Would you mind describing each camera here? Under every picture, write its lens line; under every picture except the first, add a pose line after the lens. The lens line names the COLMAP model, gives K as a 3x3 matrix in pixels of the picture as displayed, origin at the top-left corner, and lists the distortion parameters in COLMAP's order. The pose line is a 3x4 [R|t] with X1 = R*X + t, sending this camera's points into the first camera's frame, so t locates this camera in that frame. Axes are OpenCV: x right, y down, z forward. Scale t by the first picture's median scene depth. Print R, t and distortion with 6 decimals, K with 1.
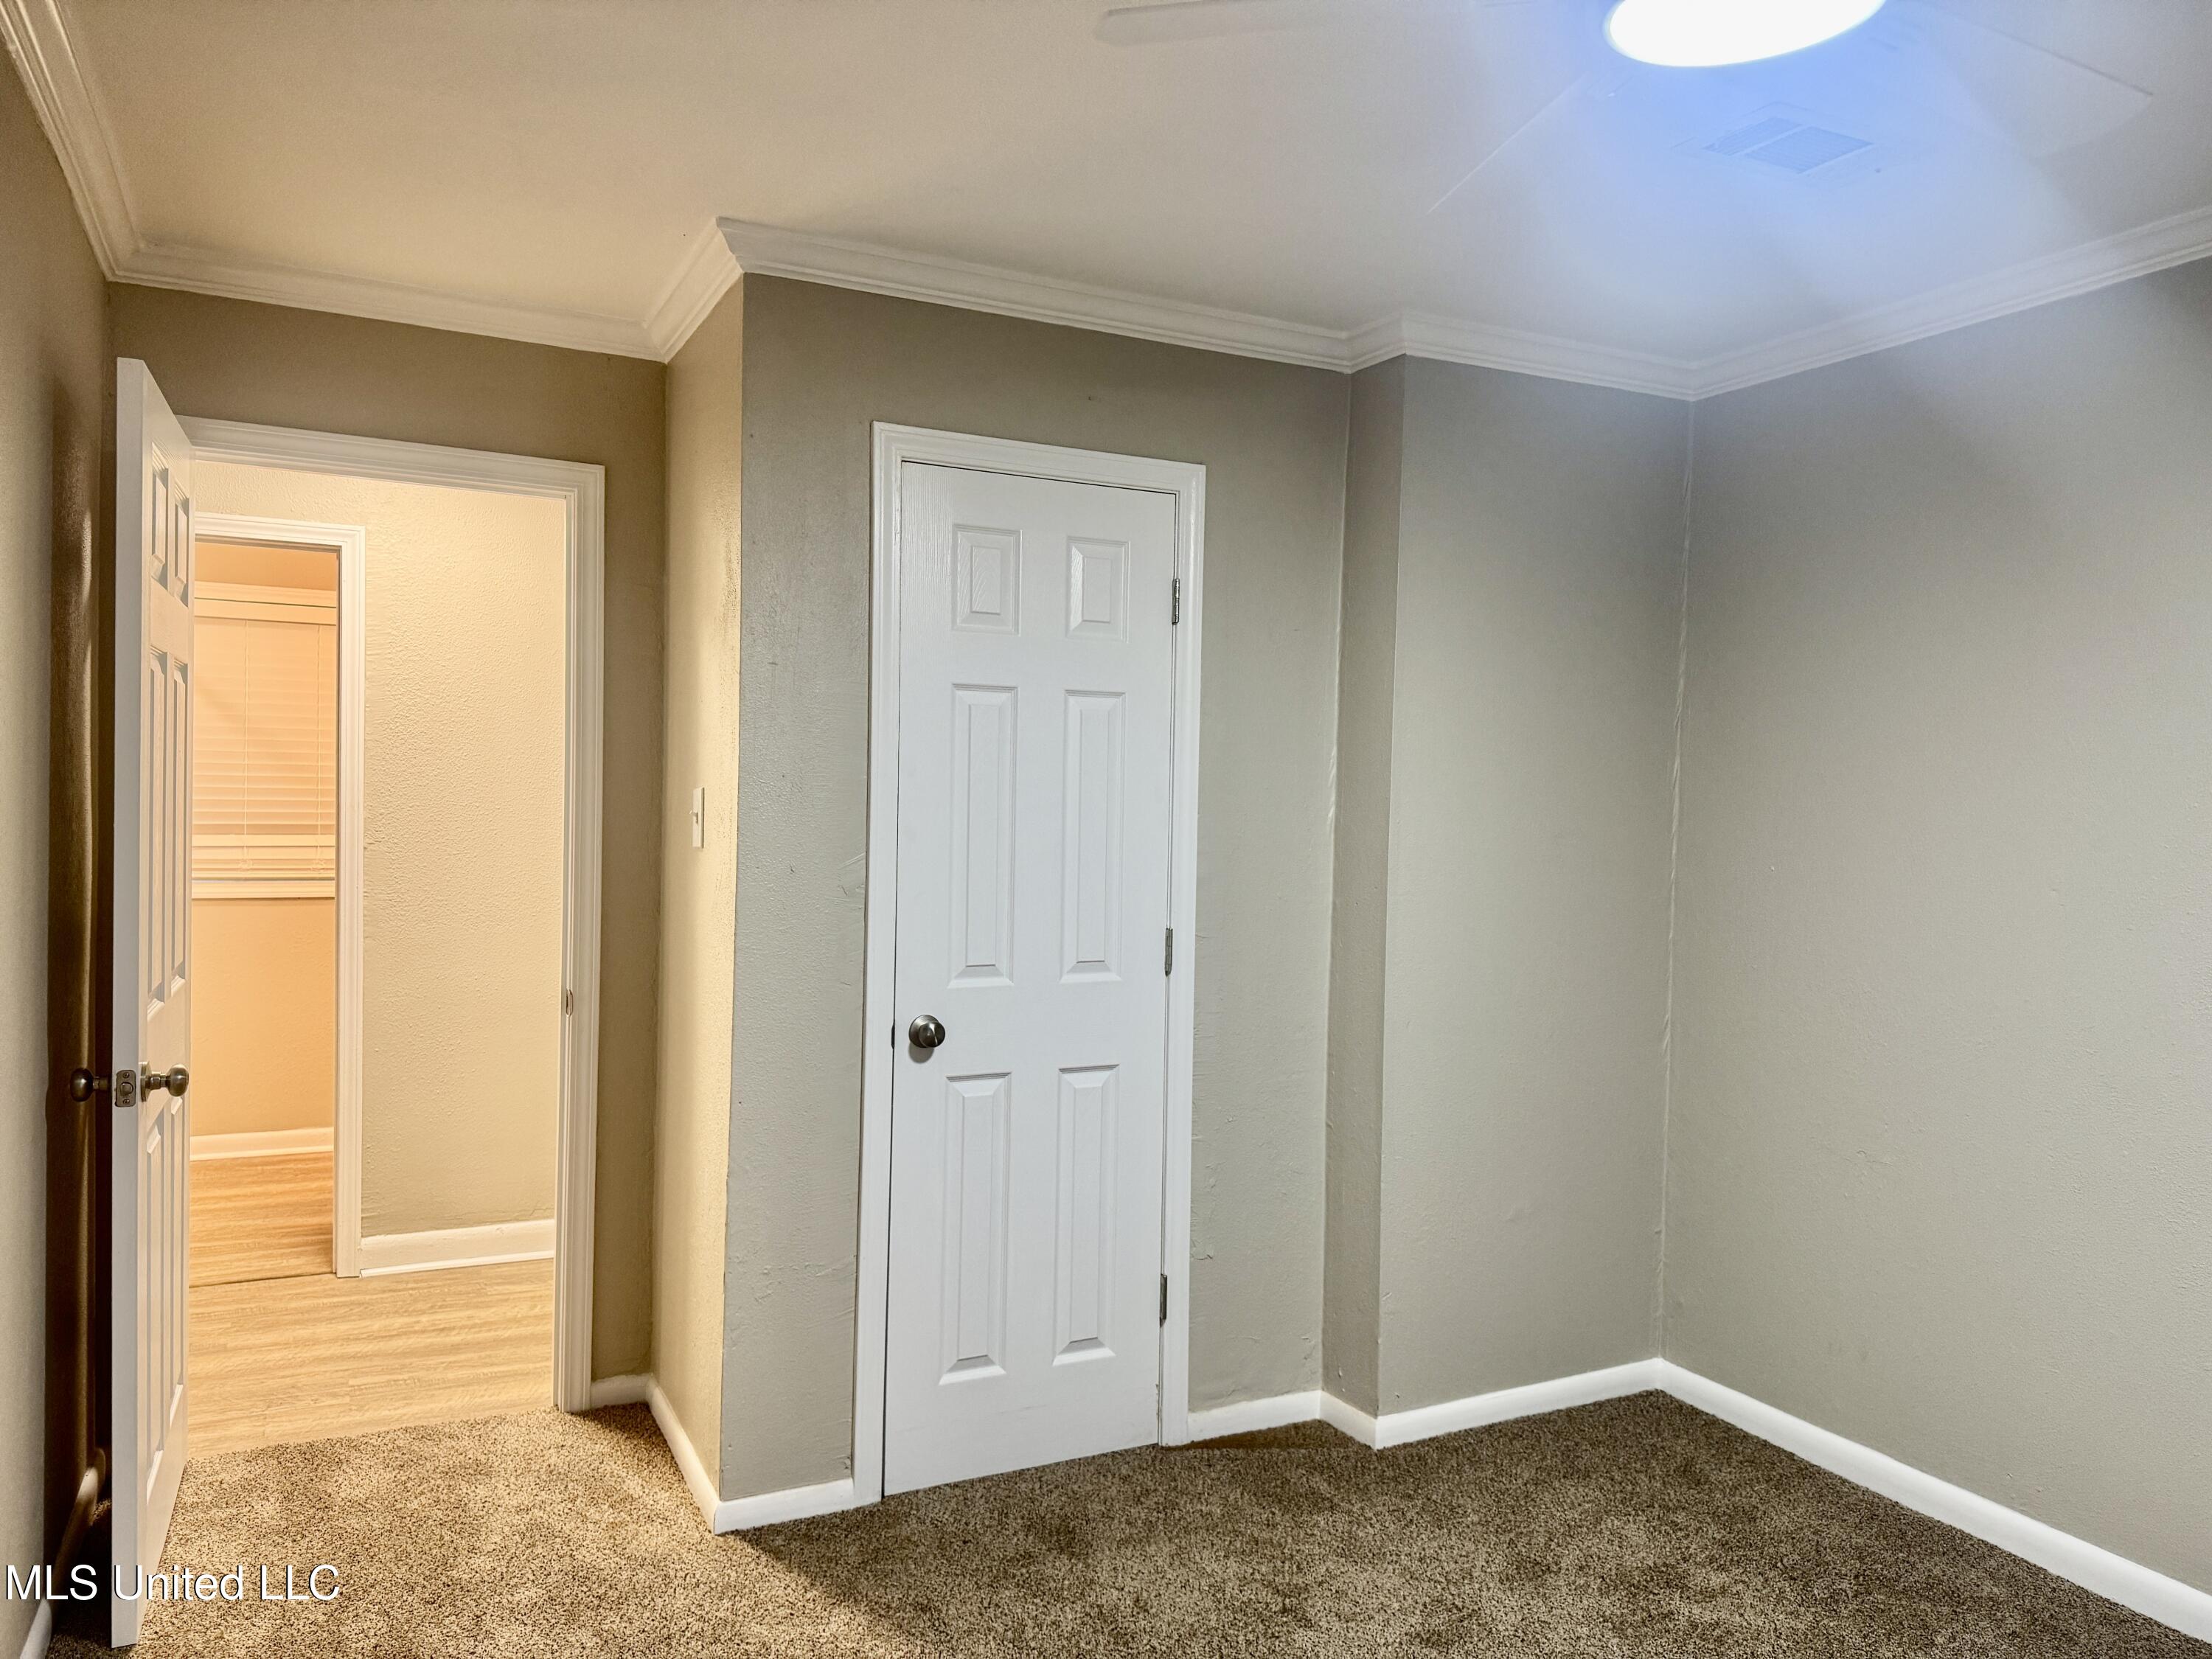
lens RADIAL K [[1551.5, 0, 1106.0], [0, 1551.5, 830.6], [0, 0, 1]] dist [0.057818, -0.074591]
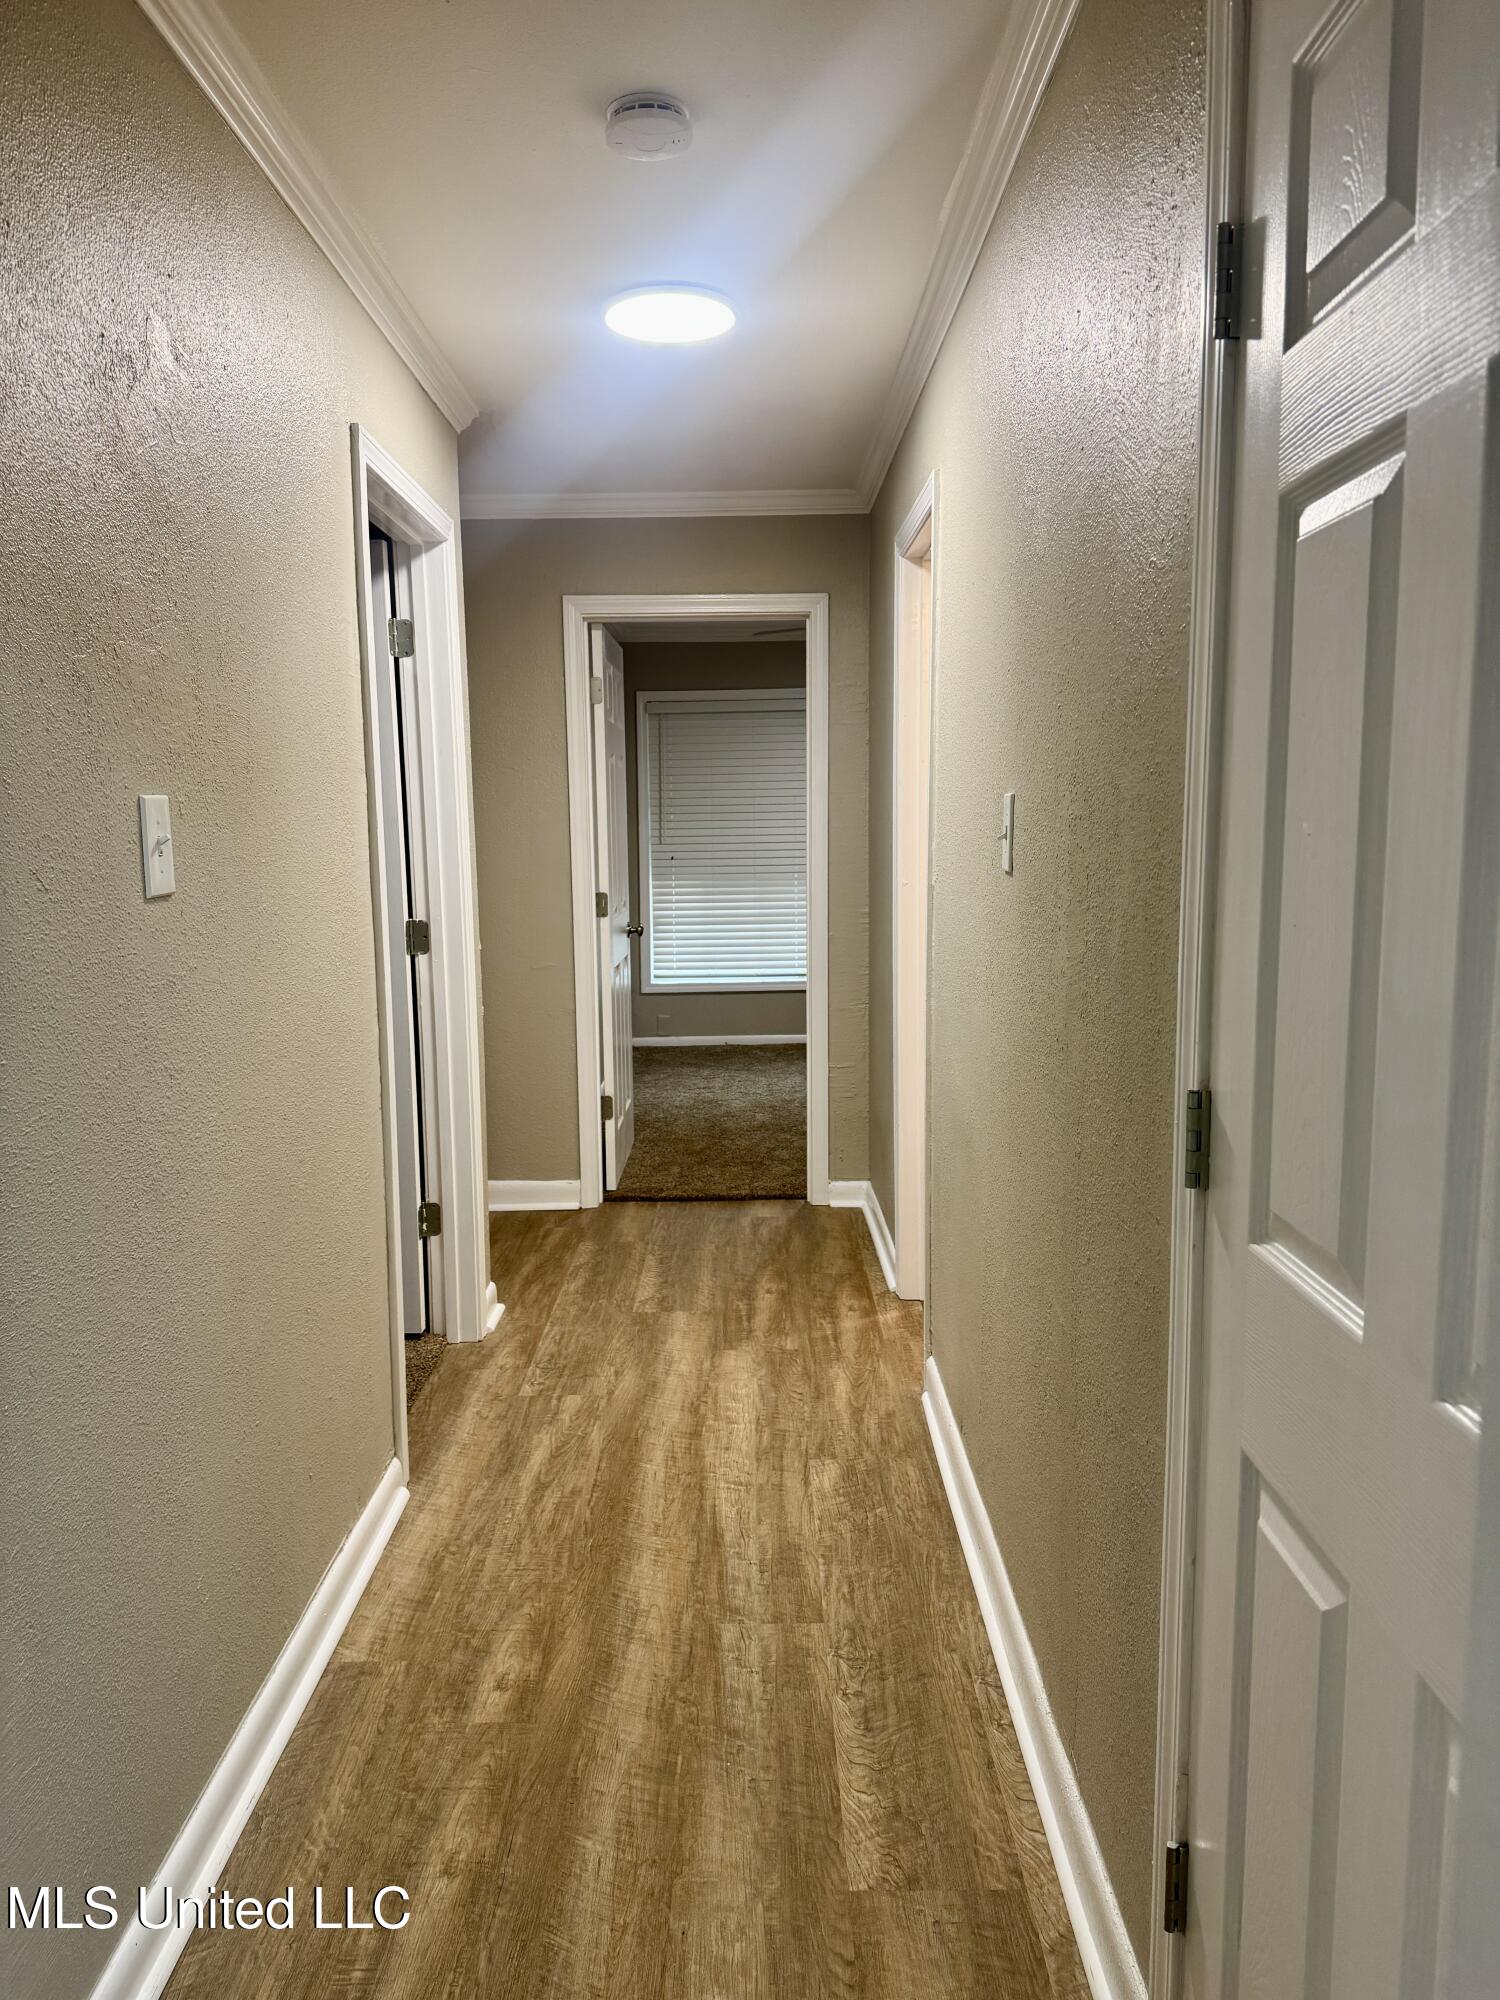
lens RADIAL K [[1402.8, 0, 749.0], [0, 1402.8, 1010.0], [0, 0, 1]] dist [0.057818, -0.074591]
pose [[-0.452943, 0.095247, -0.886437, 0.236258], [-0.022607, 0.992730, 0.118220, -0.005865], [0.891253, 0.073586, -0.447497, 1.404661]]
